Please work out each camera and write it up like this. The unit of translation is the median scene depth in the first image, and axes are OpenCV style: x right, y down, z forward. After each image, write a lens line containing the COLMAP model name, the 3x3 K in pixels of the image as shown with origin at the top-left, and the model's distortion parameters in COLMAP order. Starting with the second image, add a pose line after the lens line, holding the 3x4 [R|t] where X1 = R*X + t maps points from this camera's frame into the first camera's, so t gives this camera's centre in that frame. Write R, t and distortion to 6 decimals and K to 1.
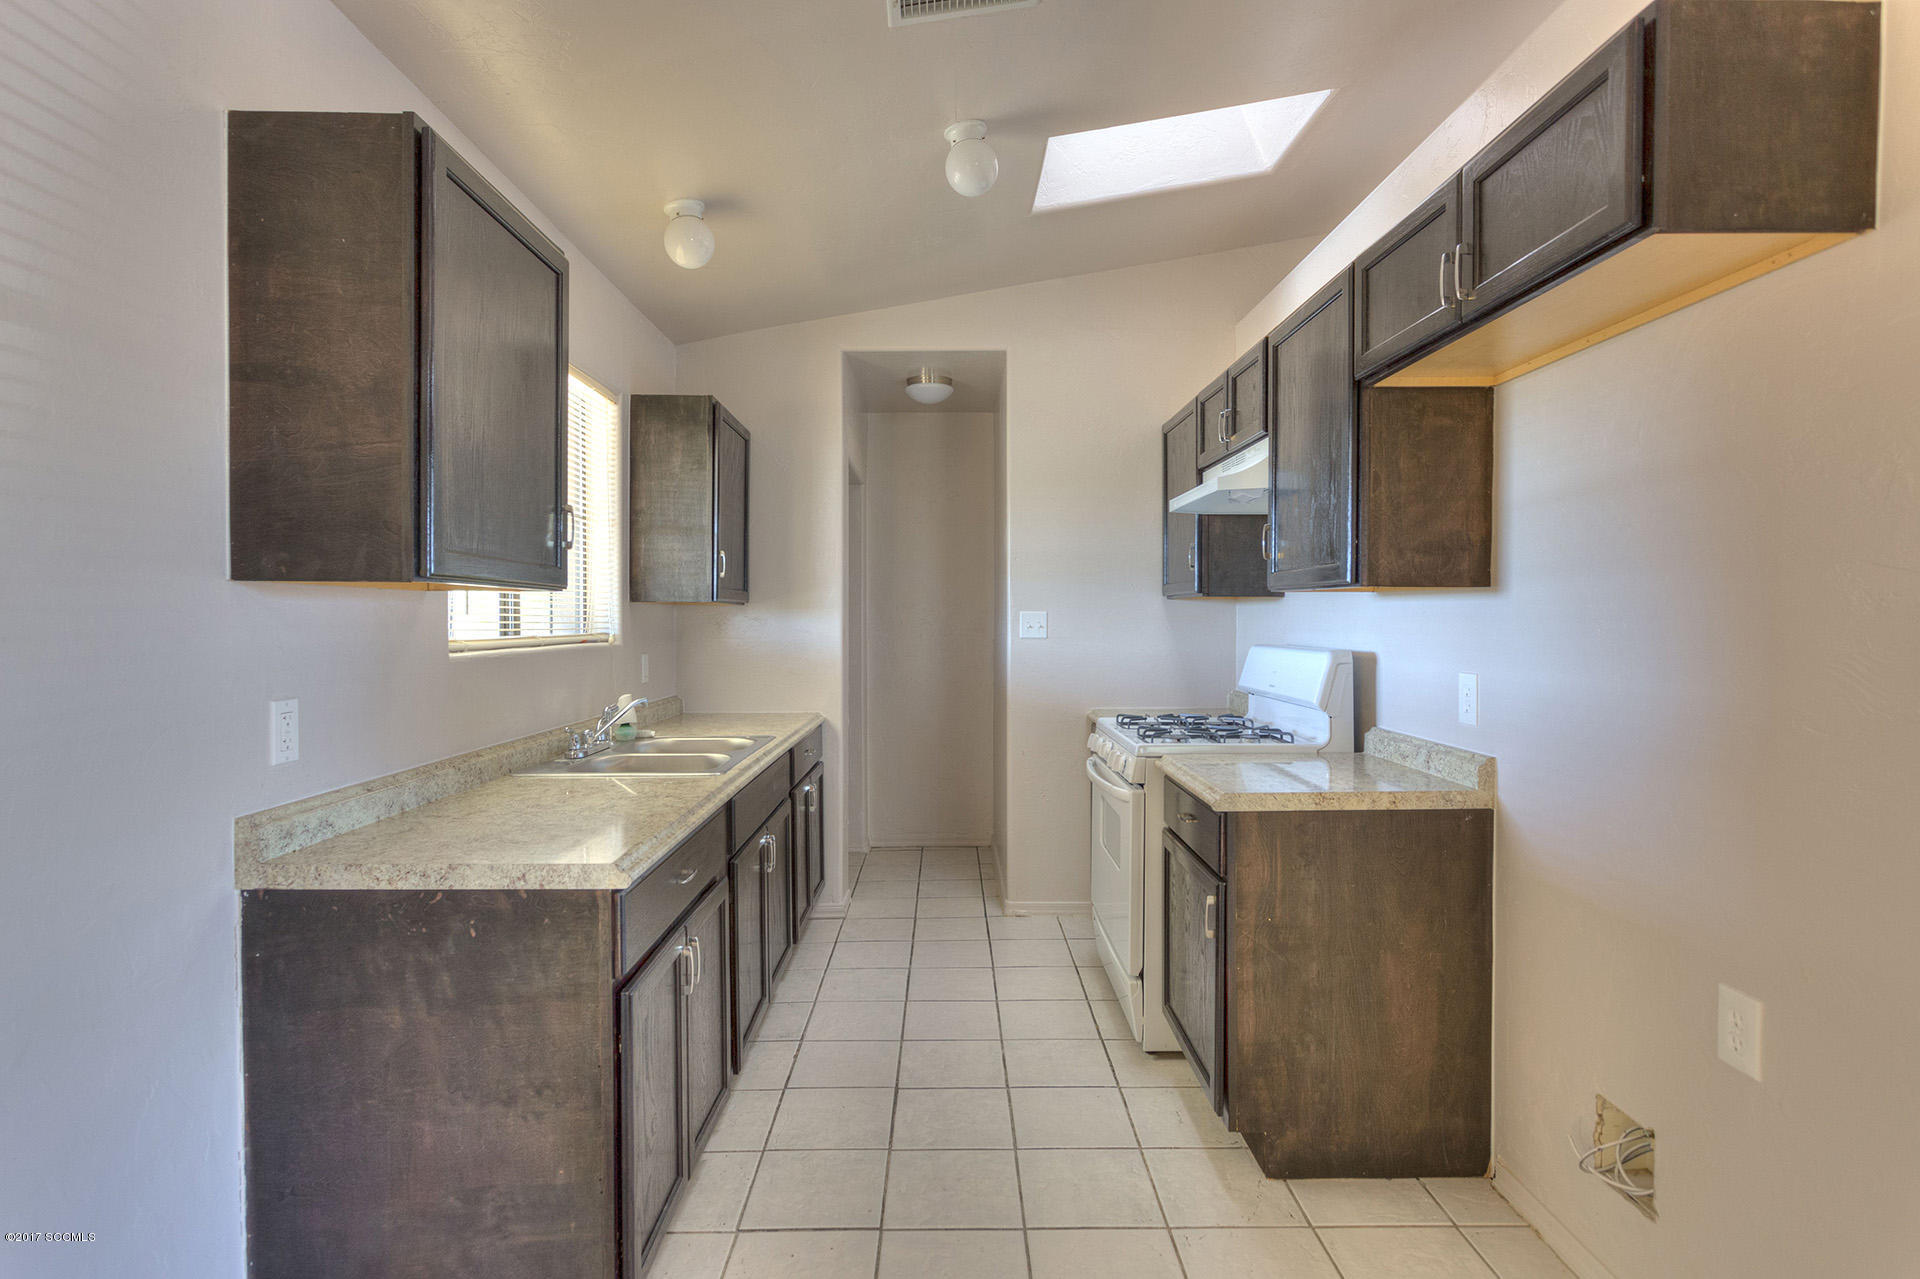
lens RADIAL K [[975.2, 0, 953.2], [0, 975.2, 631.9], [0, 0, 1]] dist [0.004647, 0.000938]
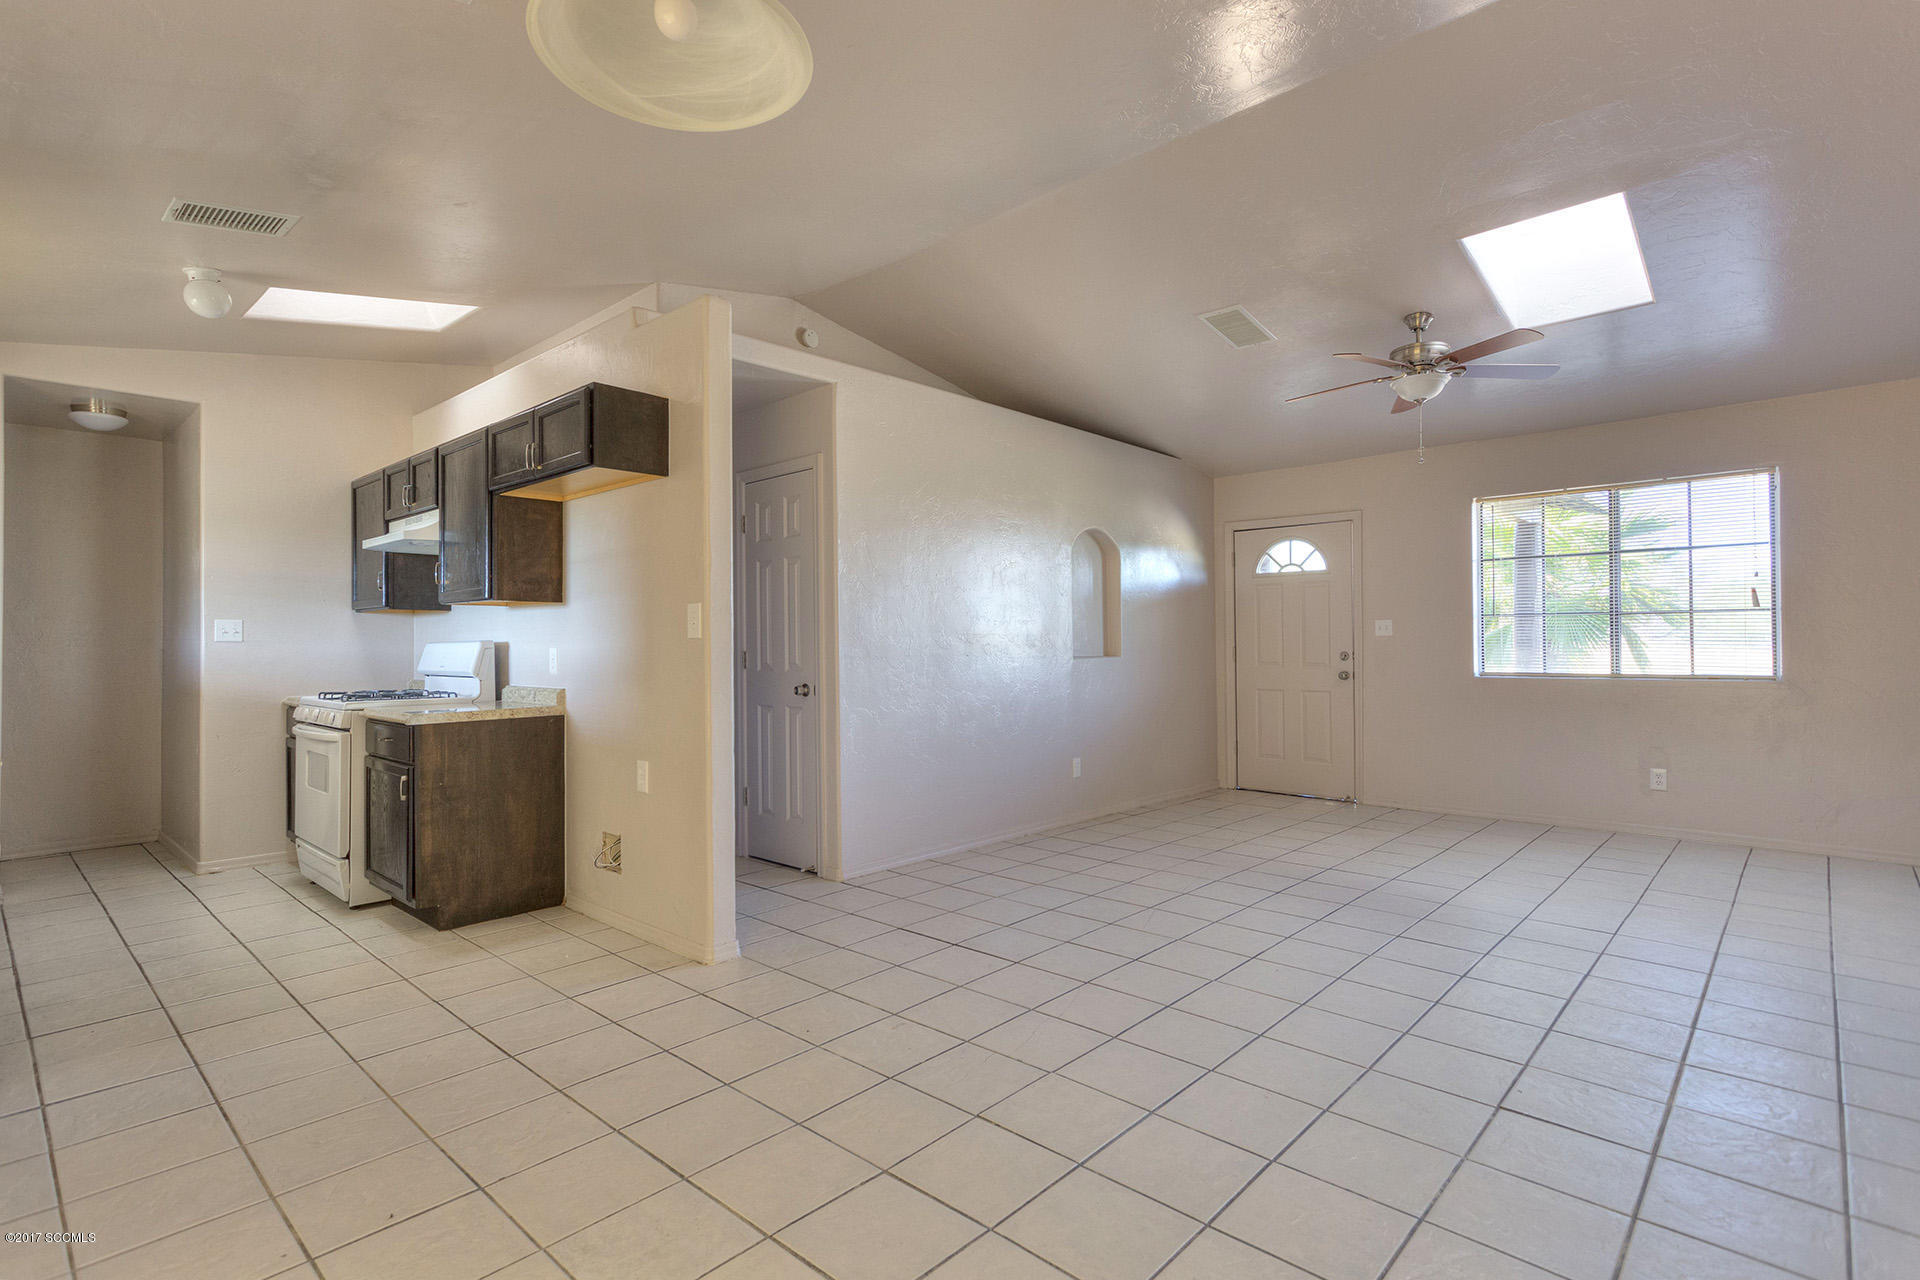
lens RADIAL K [[912.5, 0, 958.9], [0, 912.5, 633.1], [0, 0, 1]] dist [0.002038, 0.000873]
pose [[0.675471, 0.005780, 0.737364, -0.210190], [0.018745, 0.999512, -0.025006, 0.060295], [-0.737149, 0.030713, 0.675032, -0.652491]]
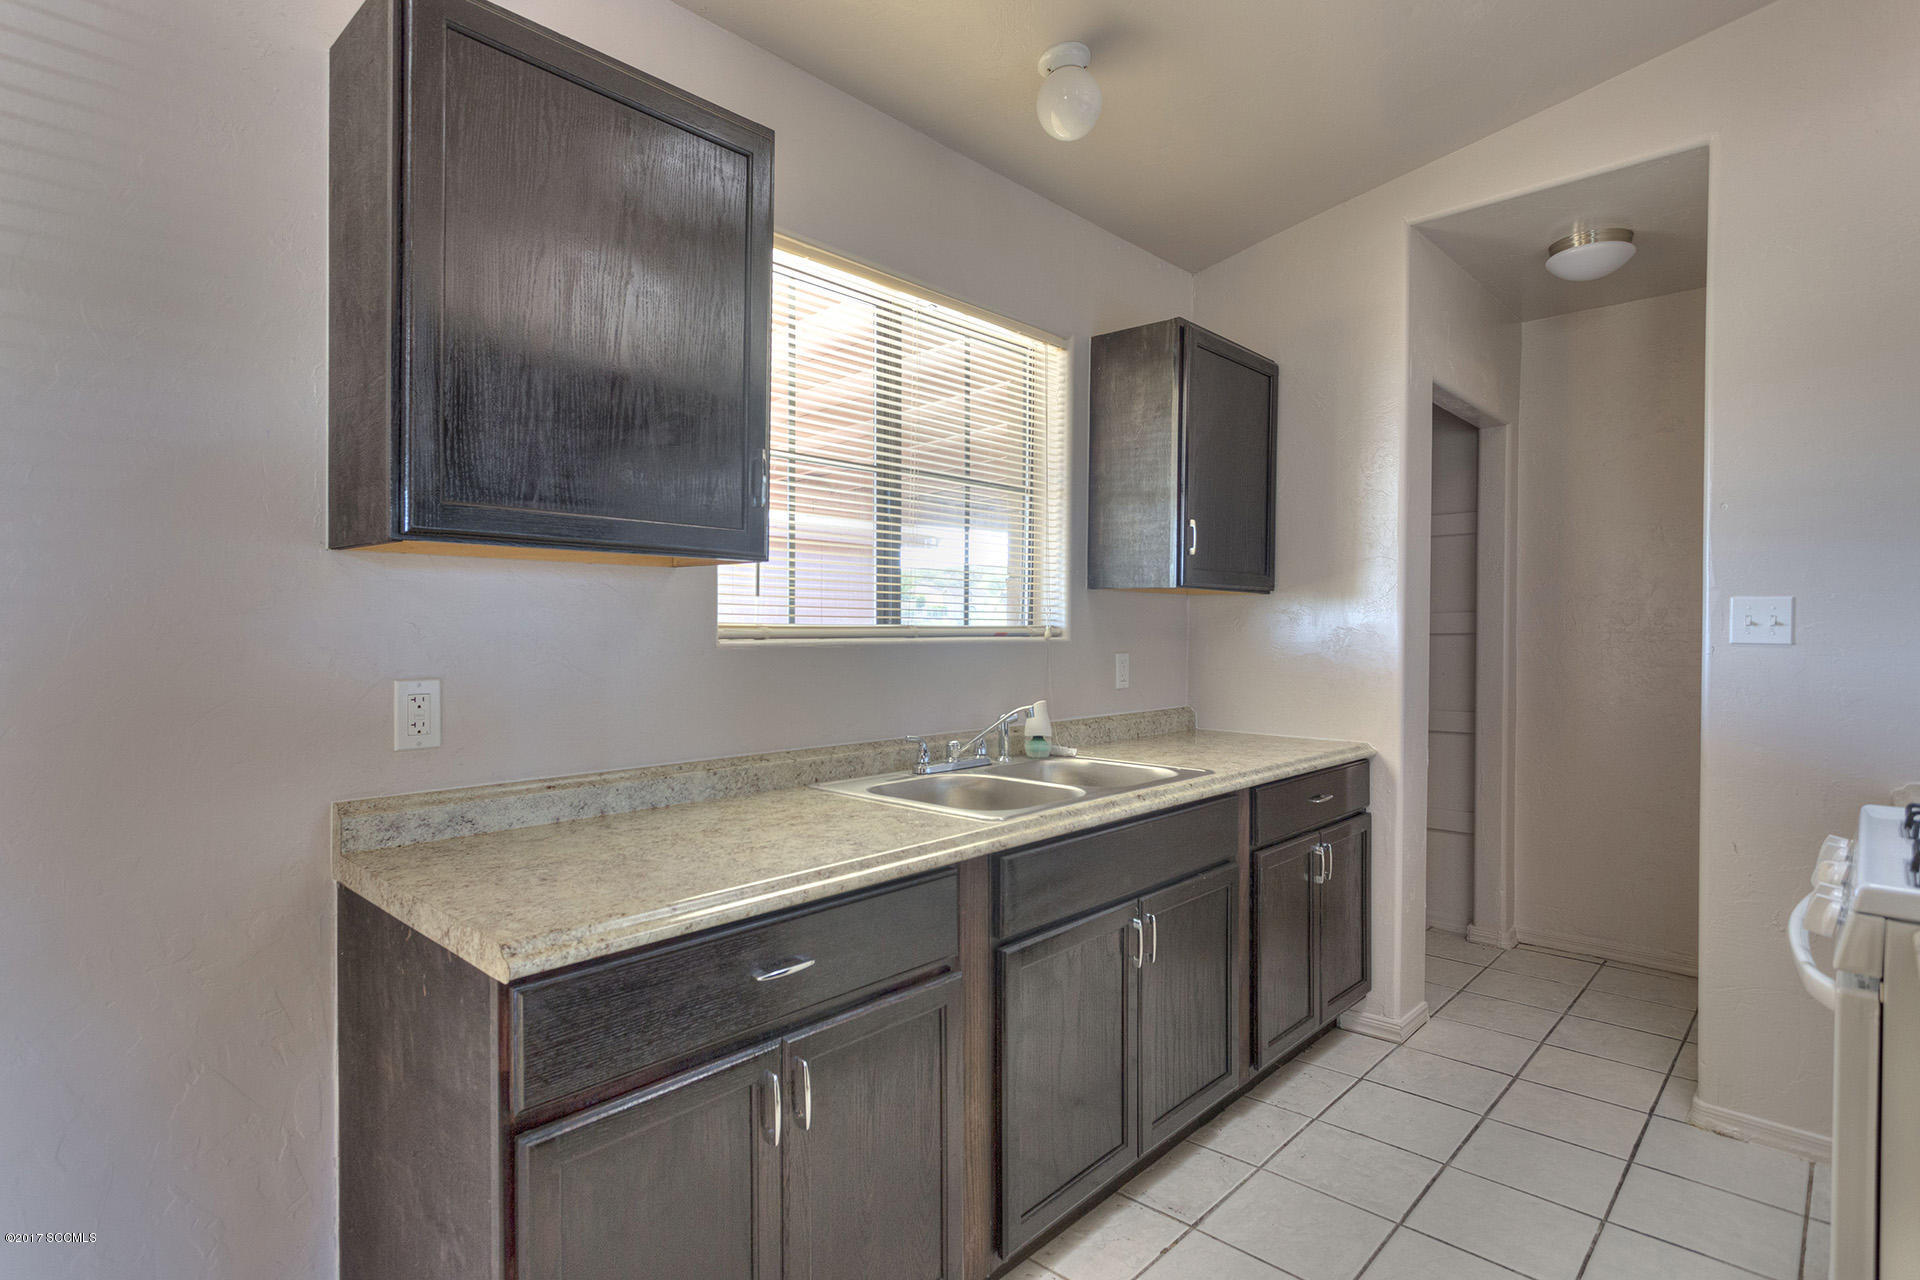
lens RADIAL K [[975.2, 0, 953.2], [0, 975.2, 632.4], [0, 0, 1]] dist [0.004647, 0.000938]
pose [[0.726335, 0.012590, -0.687225, 0.191679], [-0.016176, 0.999868, 0.001221, 0.008952], [0.687150, 0.010230, 0.726444, 0.406039]]
